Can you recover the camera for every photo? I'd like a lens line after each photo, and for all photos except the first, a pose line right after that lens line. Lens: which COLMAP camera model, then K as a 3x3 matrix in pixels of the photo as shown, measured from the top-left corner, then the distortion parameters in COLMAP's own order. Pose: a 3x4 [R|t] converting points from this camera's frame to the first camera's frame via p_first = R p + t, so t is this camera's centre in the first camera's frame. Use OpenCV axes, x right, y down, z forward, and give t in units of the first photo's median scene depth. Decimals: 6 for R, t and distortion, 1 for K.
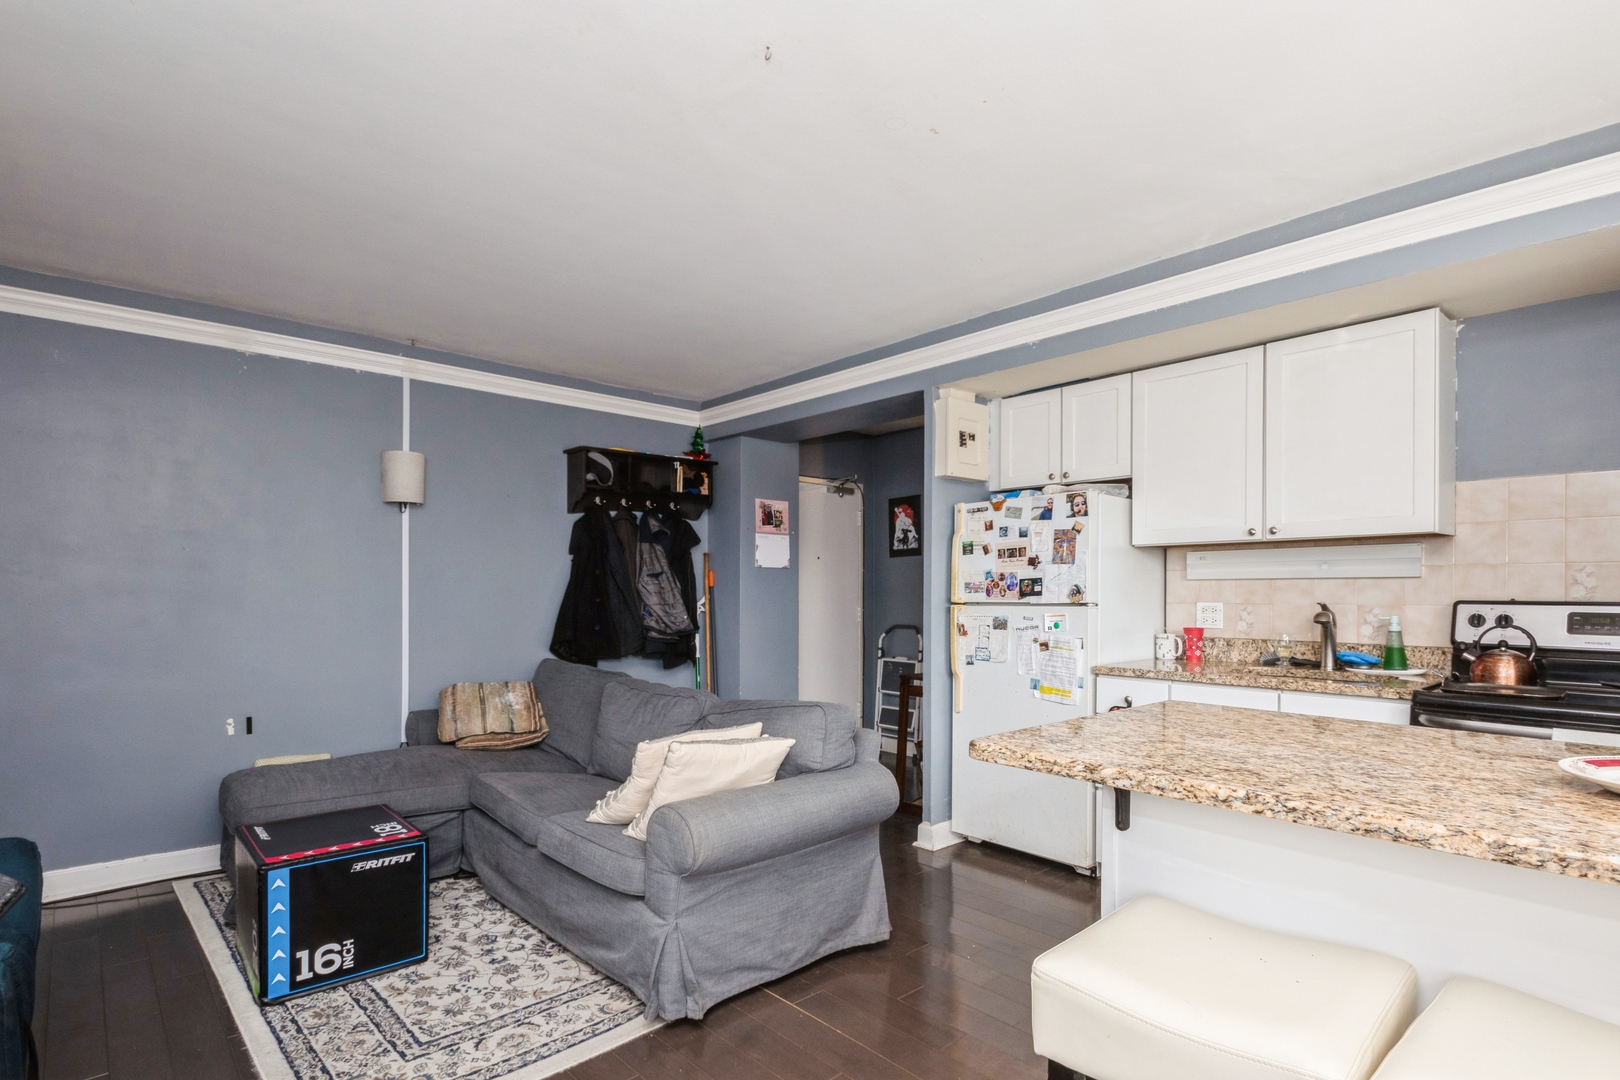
lens RADIAL K [[820.3, 0, 815.5], [0, 820.3, 607.2], [0, 0, 1]] dist [0.000071, -0.000276]
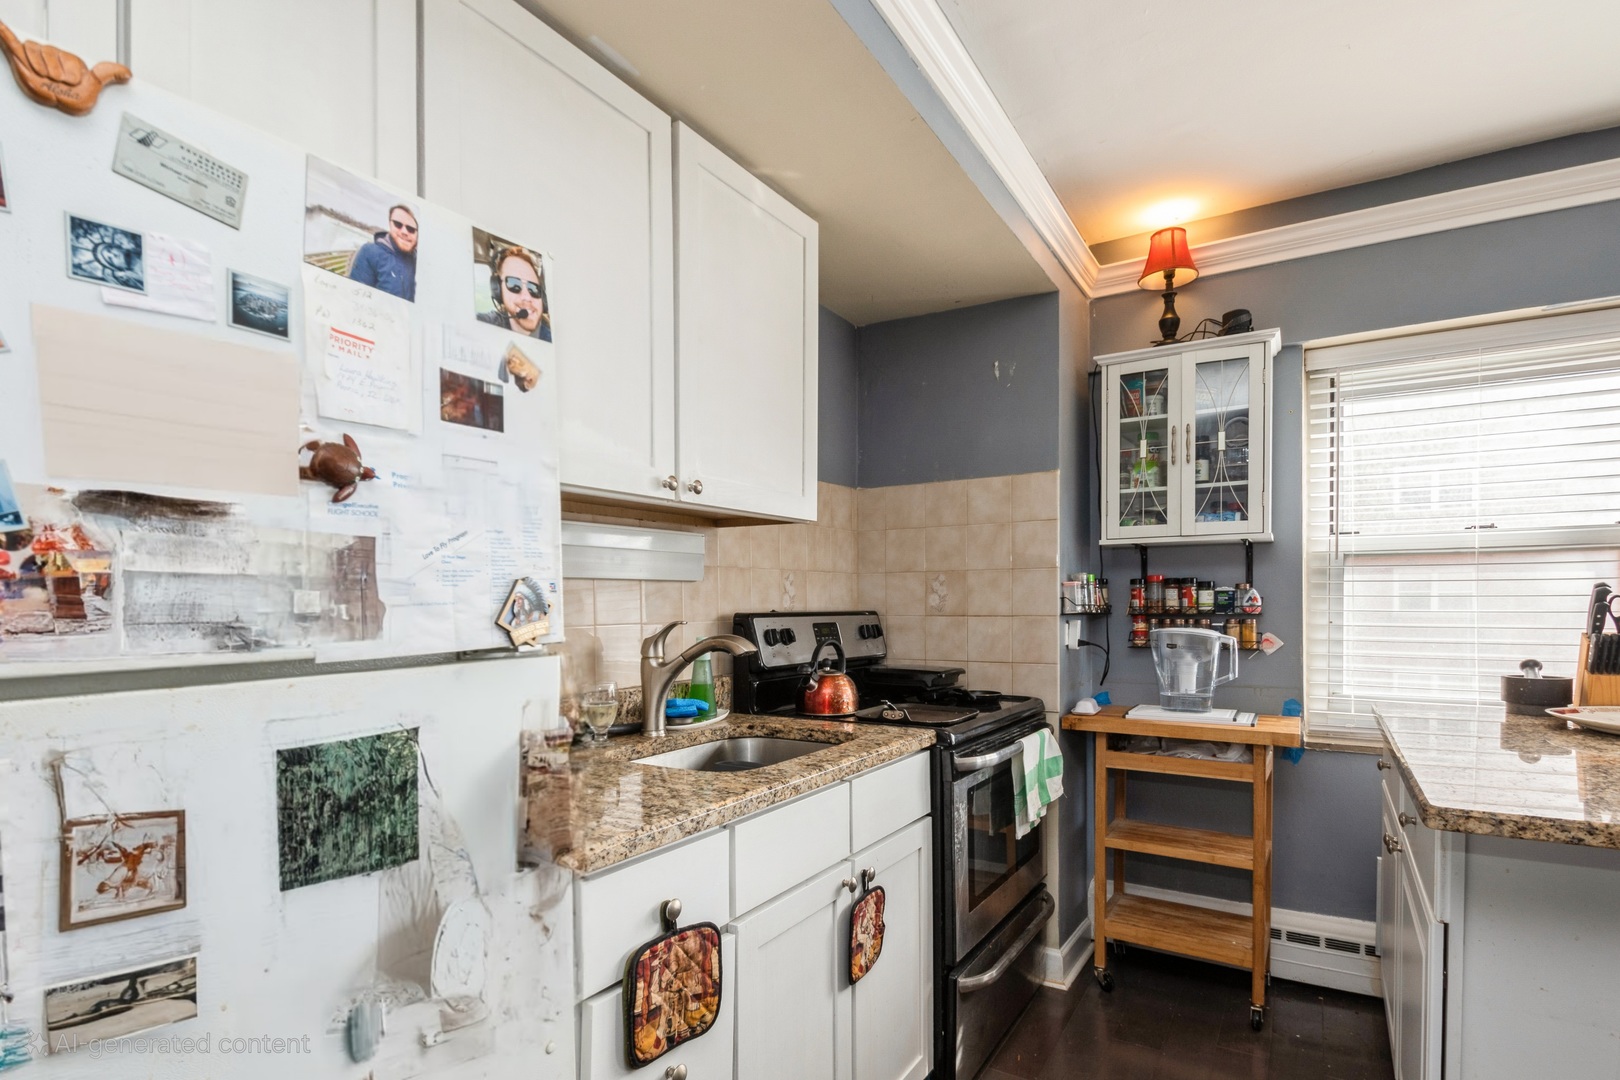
lens RADIAL K [[810.4, 0, 810.7], [0, 810.4, 619.6], [0, 0, 1]] dist [0.000487, -0.000571]
pose [[-0.271009, -0.021161, 0.962344, 0.028726], [0.024863, 0.999271, 0.028975, -0.018433], [-0.962256, 0.031779, -0.270286, 0.925996]]
